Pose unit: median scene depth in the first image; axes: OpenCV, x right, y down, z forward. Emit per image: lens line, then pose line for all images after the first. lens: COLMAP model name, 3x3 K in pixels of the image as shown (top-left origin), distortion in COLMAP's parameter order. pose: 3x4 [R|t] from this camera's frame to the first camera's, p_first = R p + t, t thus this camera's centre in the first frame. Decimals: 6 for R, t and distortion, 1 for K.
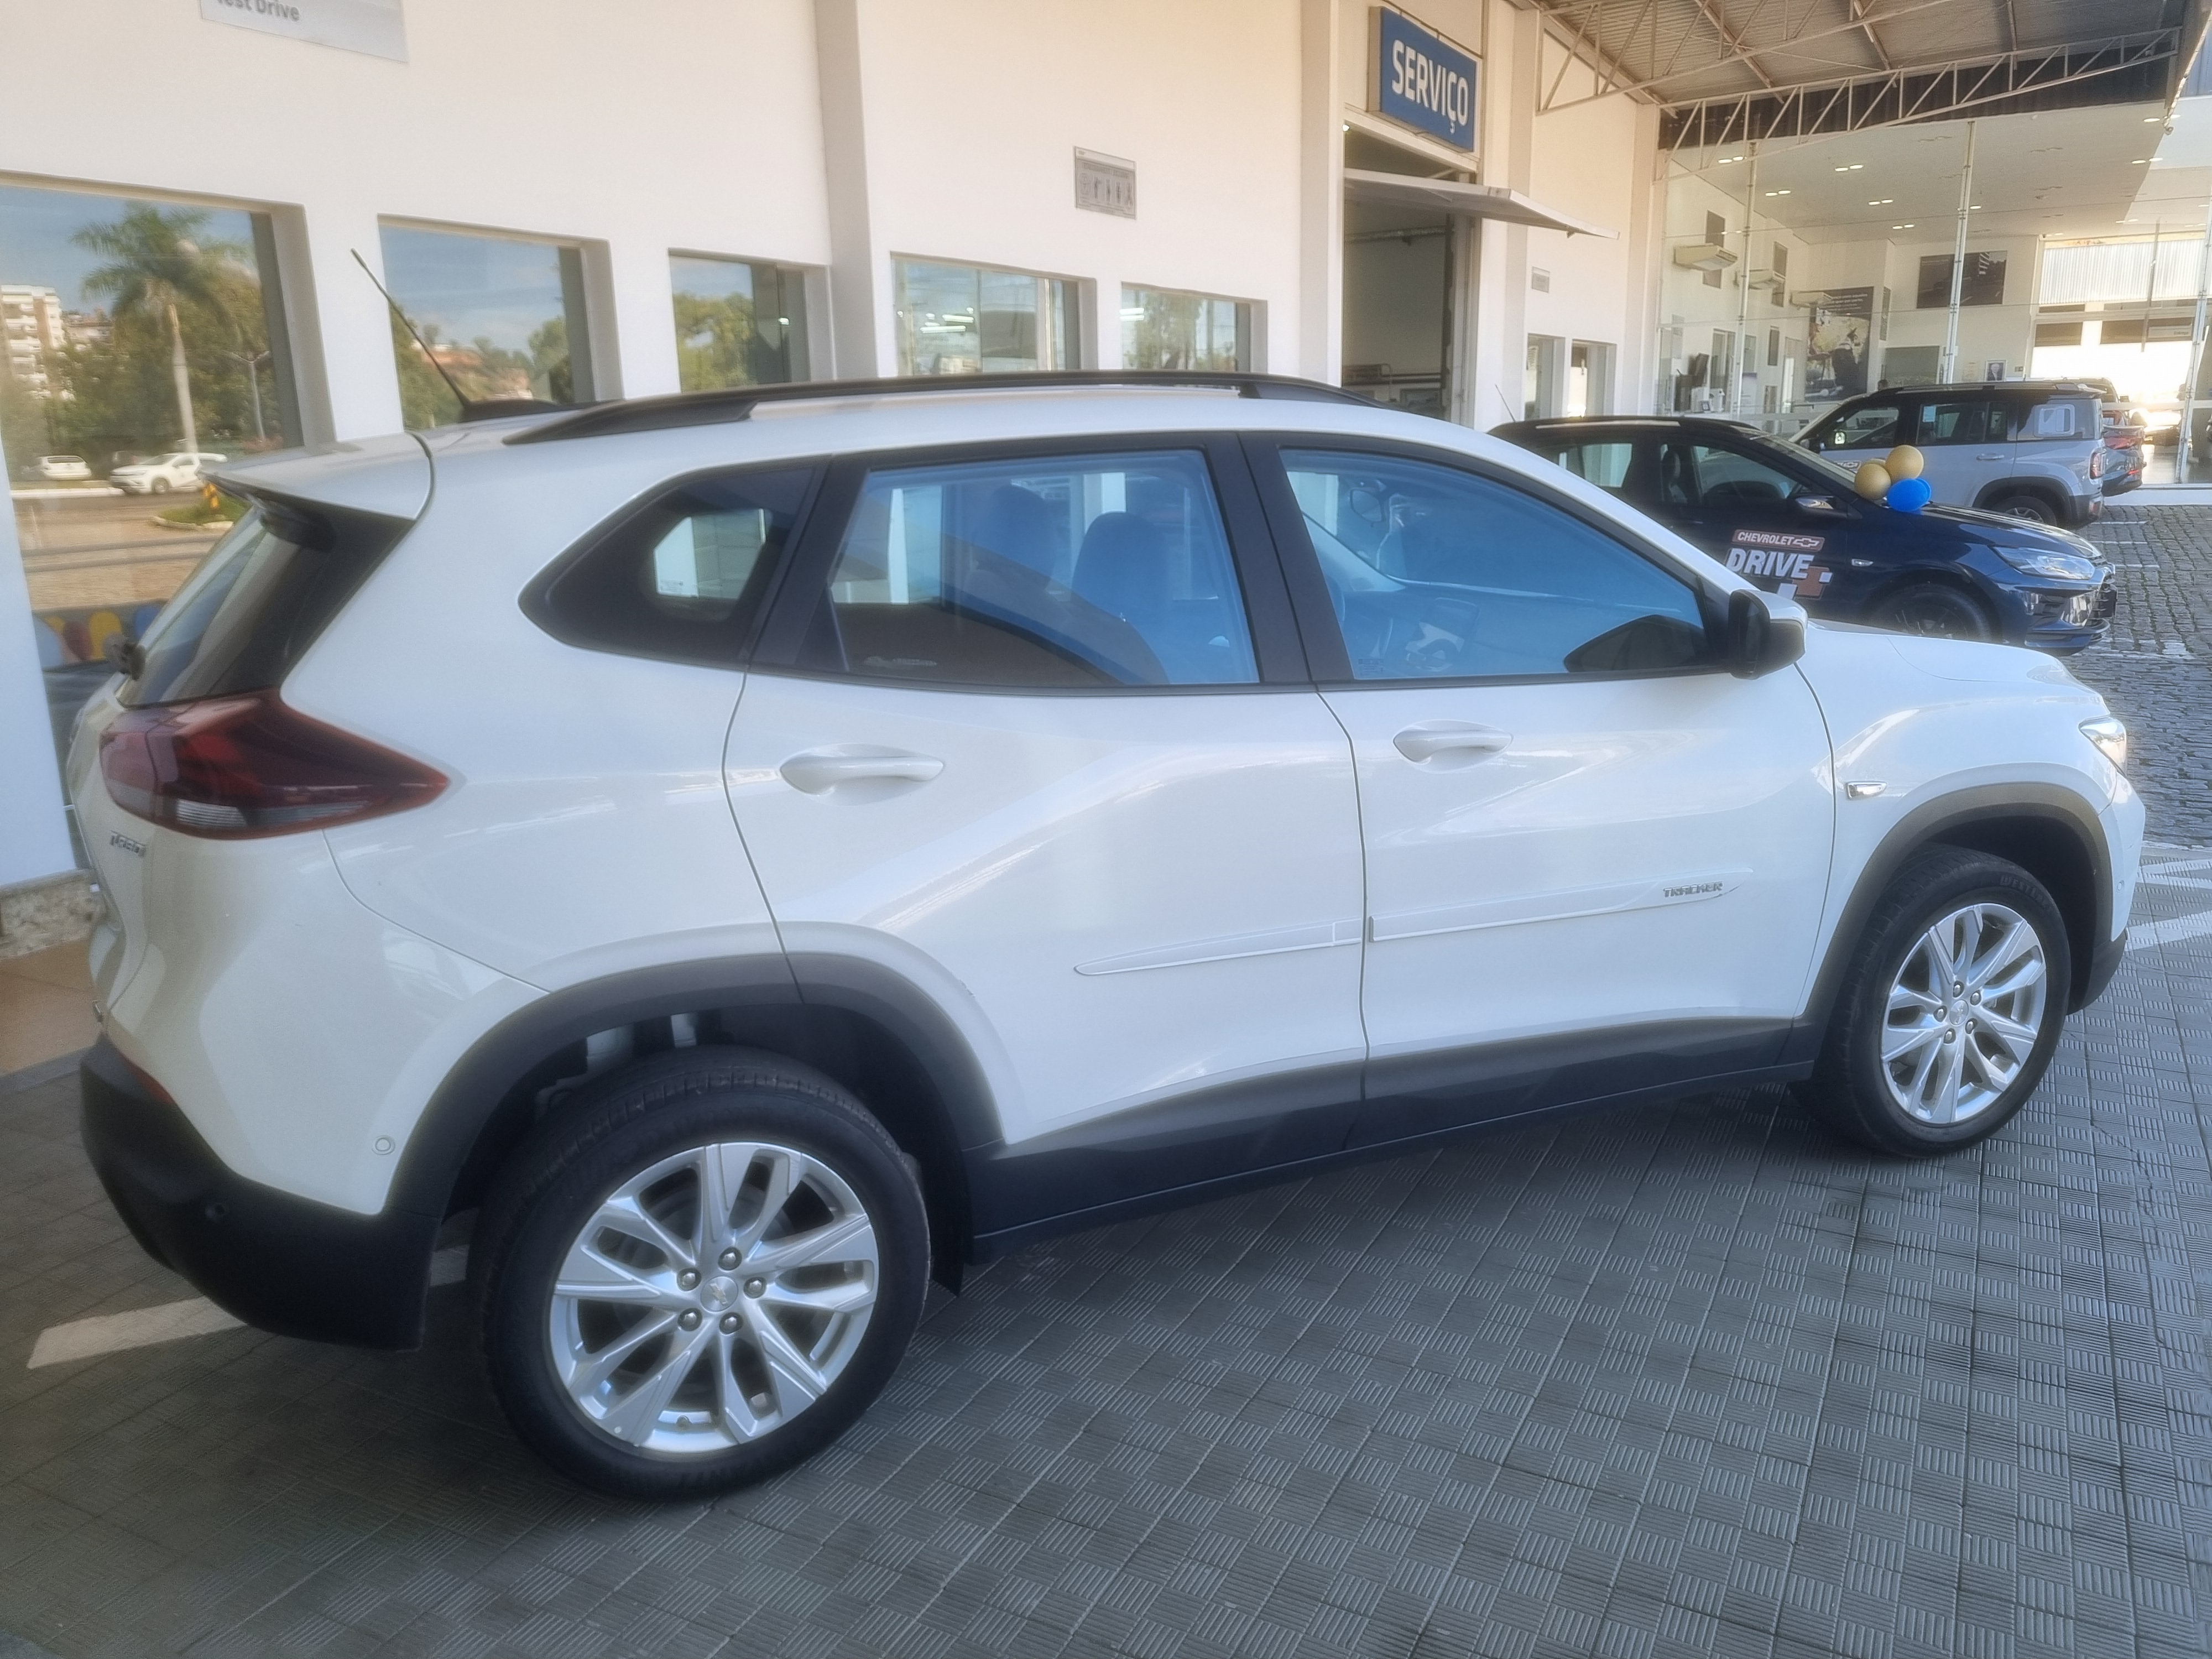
lens RADIAL K [[1685.3, 0, 1106.0], [0, 1685.3, 829.5], [0, 0, 1]] dist [0.047182, 0.003115]
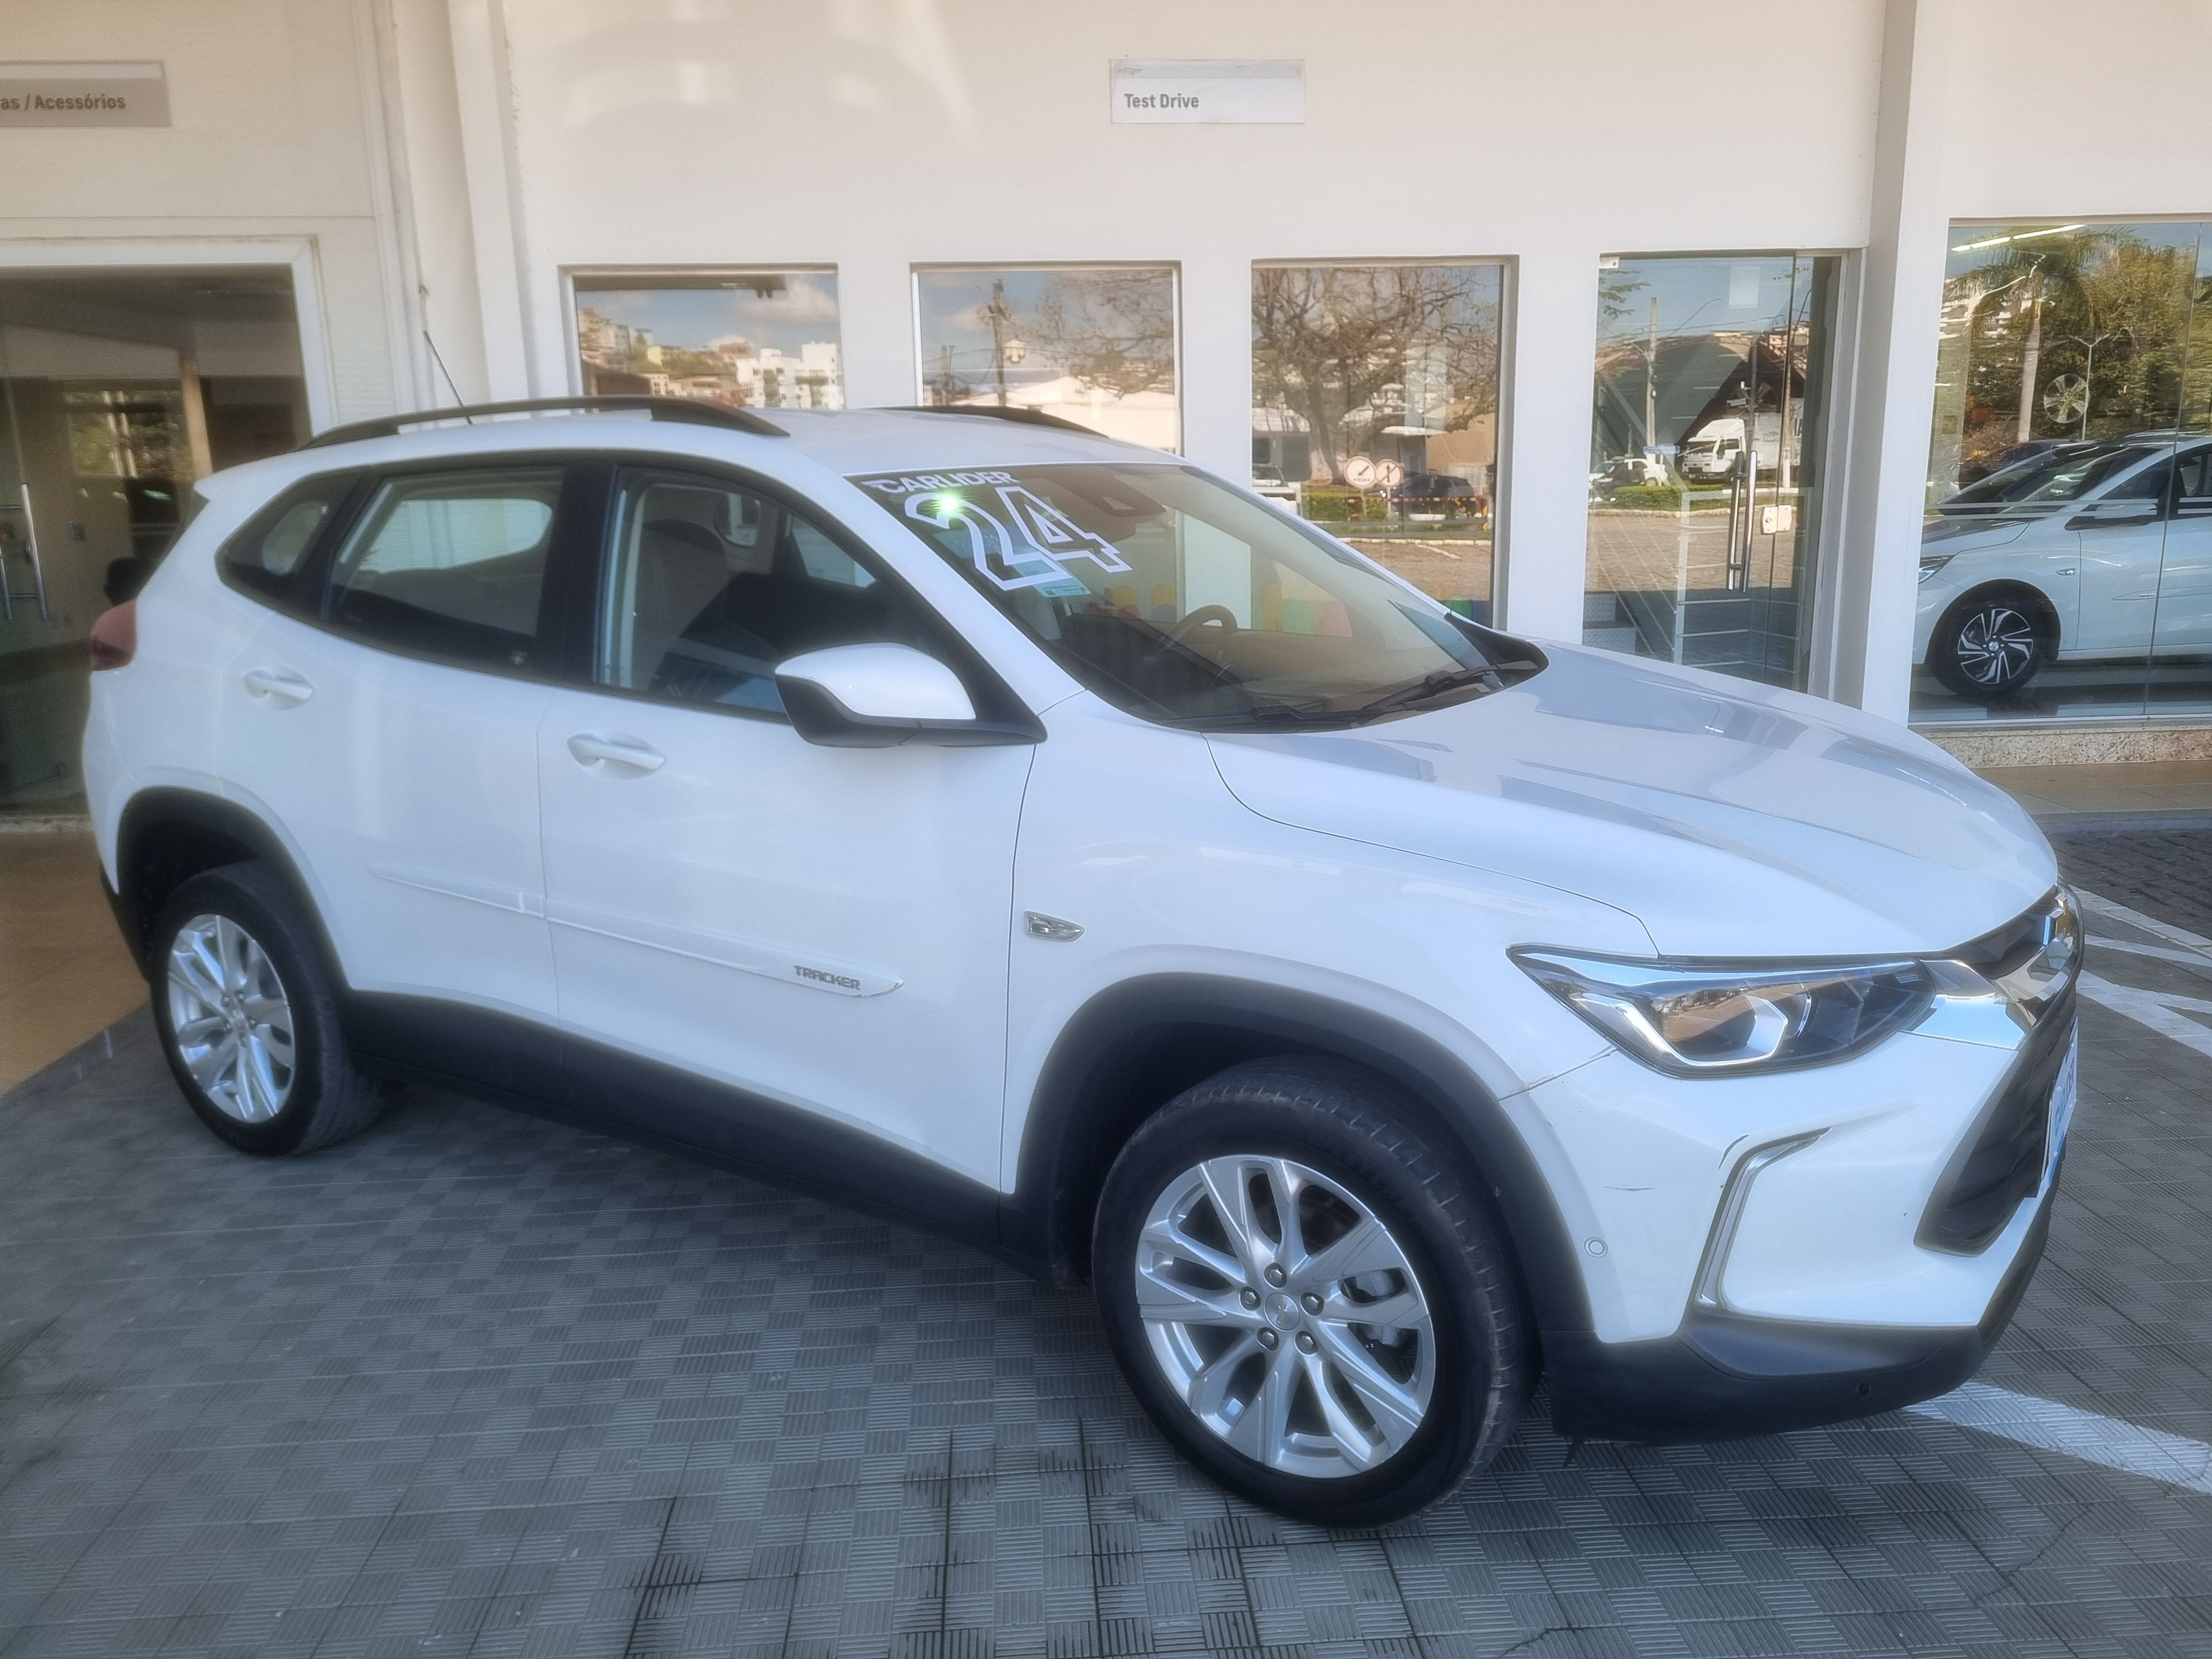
lens RADIAL K [[1731.4, 0, 1106.0], [0, 1731.4, 829.5], [0, 0, 1]] dist [0.016954, -0.000179]
pose [[0.519242, 0.180221, -0.835409, 1.194801], [-0.195321, 0.976666, 0.089294, -0.139218], [0.832008, 0.116808, 0.542327, 0.679227]]
